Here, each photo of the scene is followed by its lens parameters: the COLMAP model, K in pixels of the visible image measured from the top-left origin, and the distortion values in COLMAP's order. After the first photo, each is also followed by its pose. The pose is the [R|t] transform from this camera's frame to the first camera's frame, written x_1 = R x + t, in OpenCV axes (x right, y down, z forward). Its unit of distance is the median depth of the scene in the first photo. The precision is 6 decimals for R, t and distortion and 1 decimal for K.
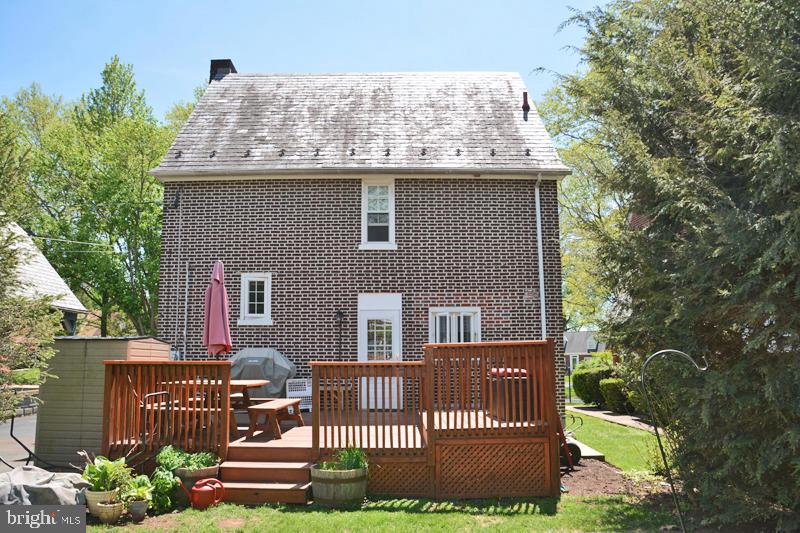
lens RADIAL K [[568.7, 0, 399.8], [0, 568.7, 284.7], [0, 0, 1]] dist [-0.113628, 0.062048]
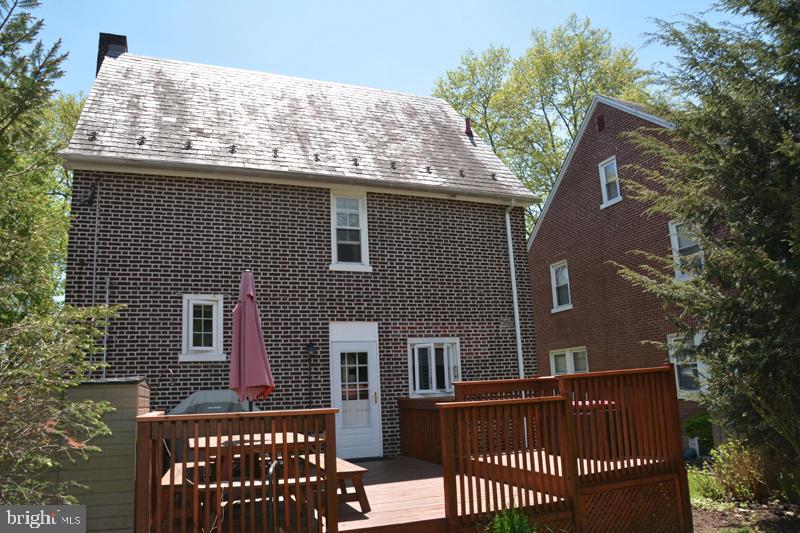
lens RADIAL K [[568.7, 0, 399.8], [0, 568.7, 284.7], [0, 0, 1]] dist [-0.113628, 0.062048]
pose [[0.935854, 0.029394, 0.351161, -0.269440], [-0.005821, 0.997669, -0.067996, 0.016848], [-0.352341, 0.061590, 0.933843, 0.169697]]
